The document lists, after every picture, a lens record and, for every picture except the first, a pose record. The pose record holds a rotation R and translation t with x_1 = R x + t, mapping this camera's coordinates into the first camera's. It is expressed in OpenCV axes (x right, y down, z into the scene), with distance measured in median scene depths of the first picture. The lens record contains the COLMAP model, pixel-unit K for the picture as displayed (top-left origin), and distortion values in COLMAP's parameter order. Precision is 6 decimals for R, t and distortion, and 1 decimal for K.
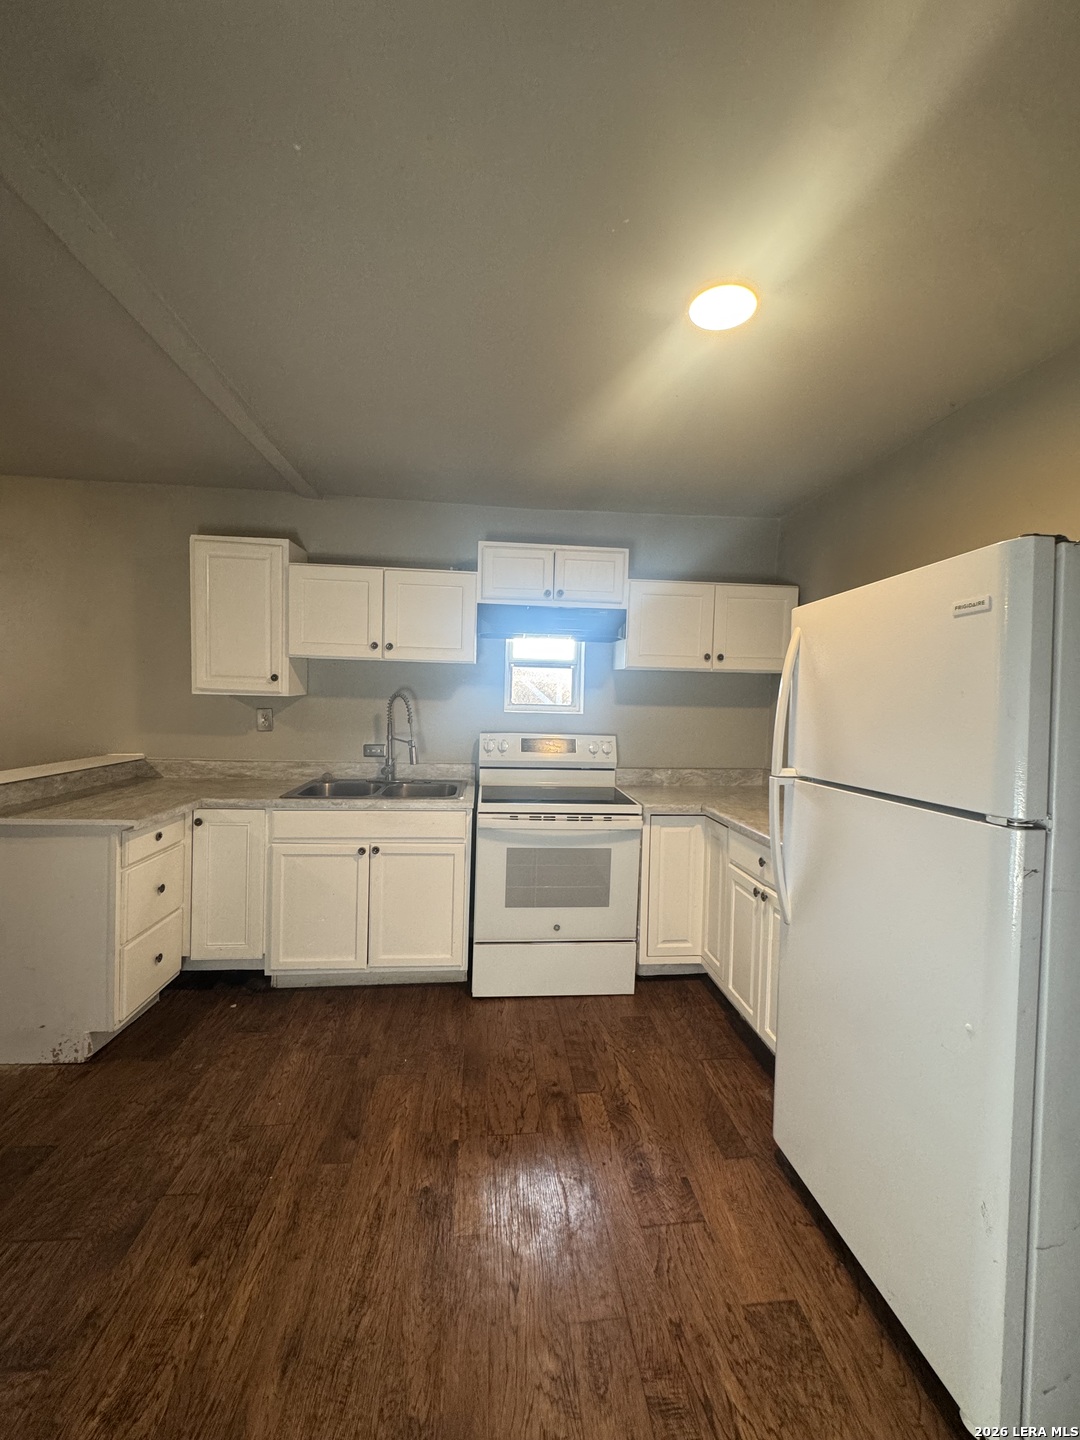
lens RADIAL K [[577.5, 0, 544.7], [0, 577.5, 712.4], [0, 0, 1]] dist [-0.005840, 0.000833]
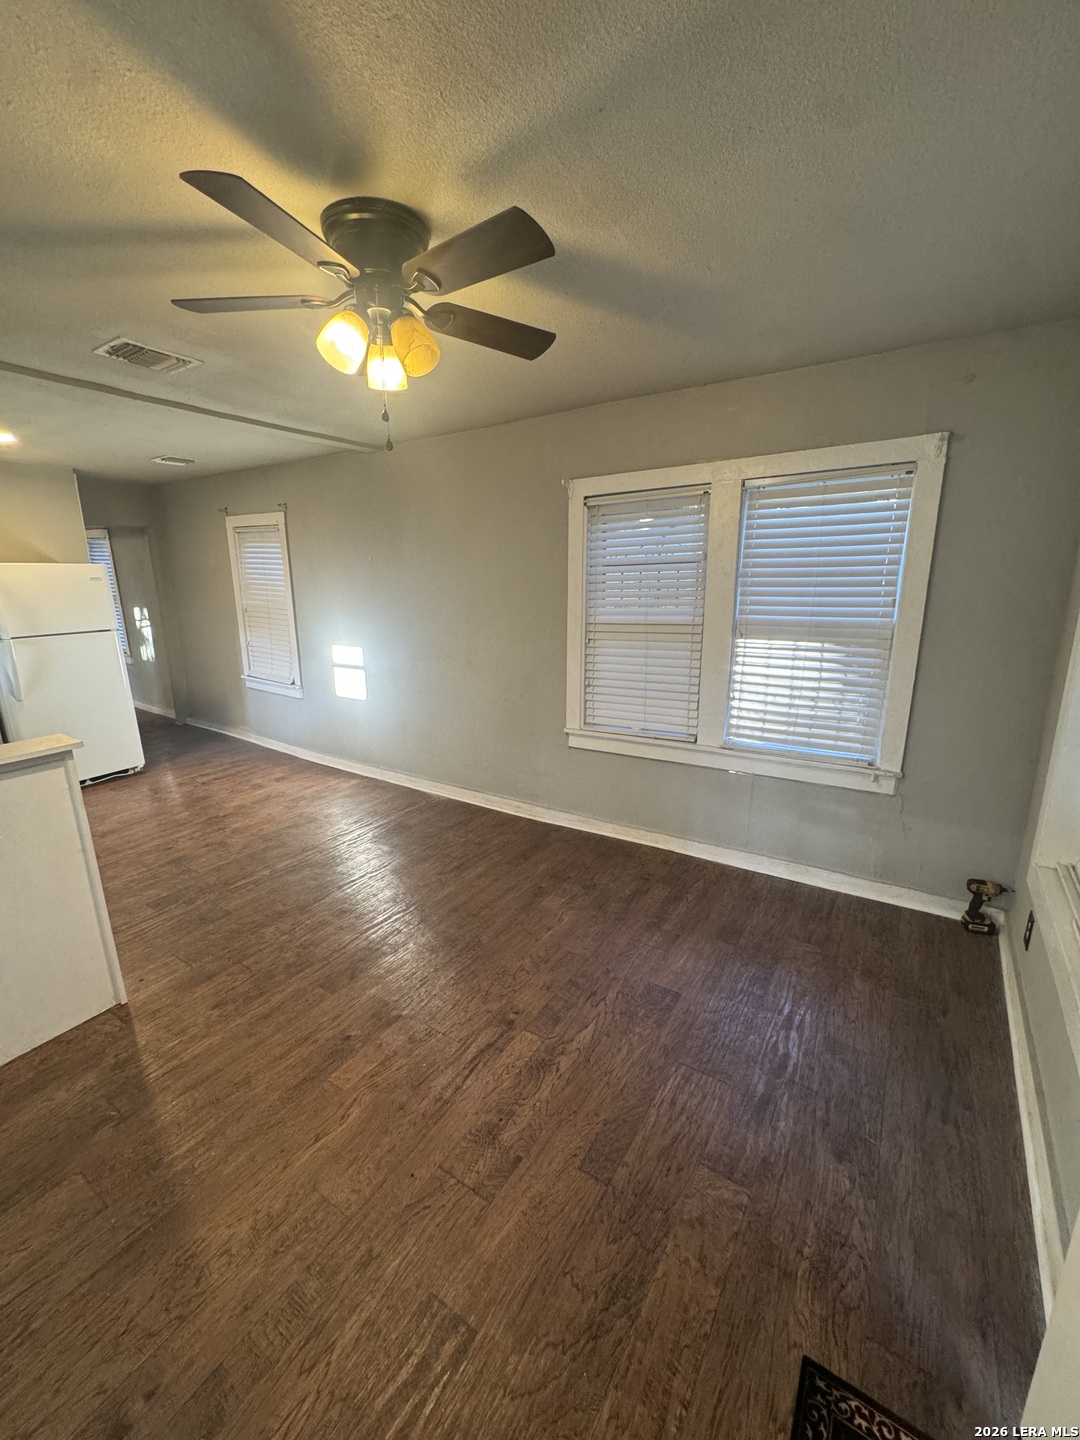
lens RADIAL K [[577.5, 0, 546.6], [0, 577.5, 715.7], [0, 0, 1]] dist [-0.005840, 0.000833]
pose [[0.783139, 0.124830, -0.609189, 0.808993], [-0.015819, 0.983326, 0.181160, -0.056756], [0.621645, -0.132237, 0.772056, 0.440999]]
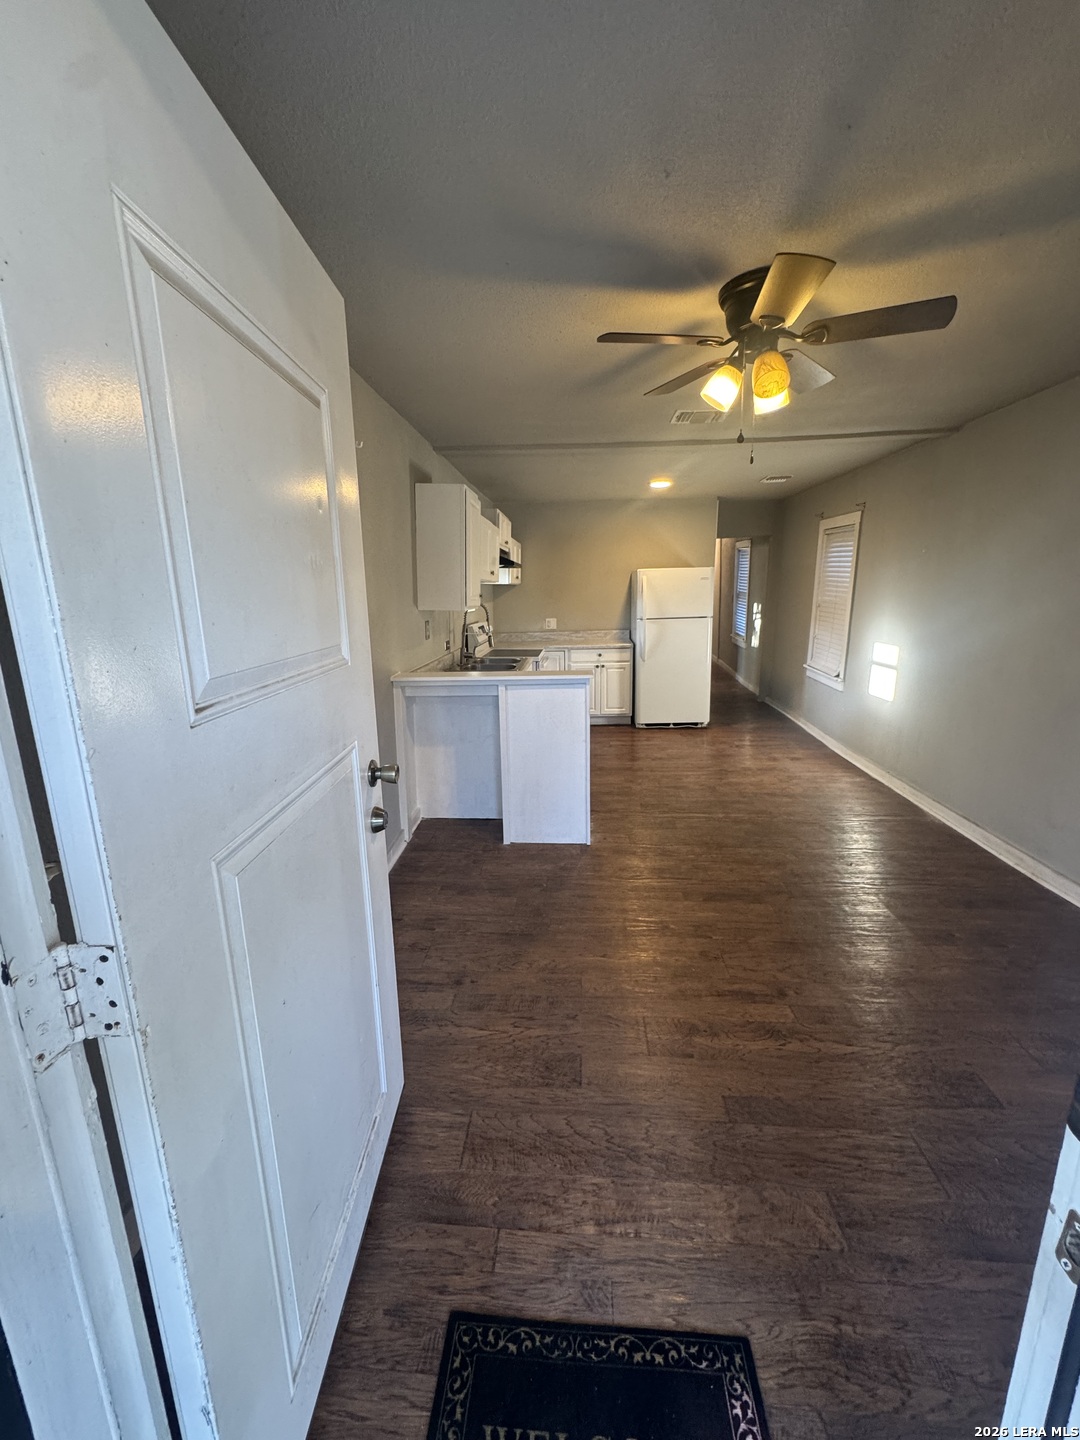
lens RADIAL K [[577.5, 0, 540.5], [0, 577.5, 717.2], [0, 0, 1]] dist [-0.005840, 0.000833]
pose [[-0.160820, 0.202656, -0.965954, 1.311803], [-0.035436, 0.976877, 0.210847, -0.040925], [0.986347, 0.068138, -0.149919, 0.901992]]
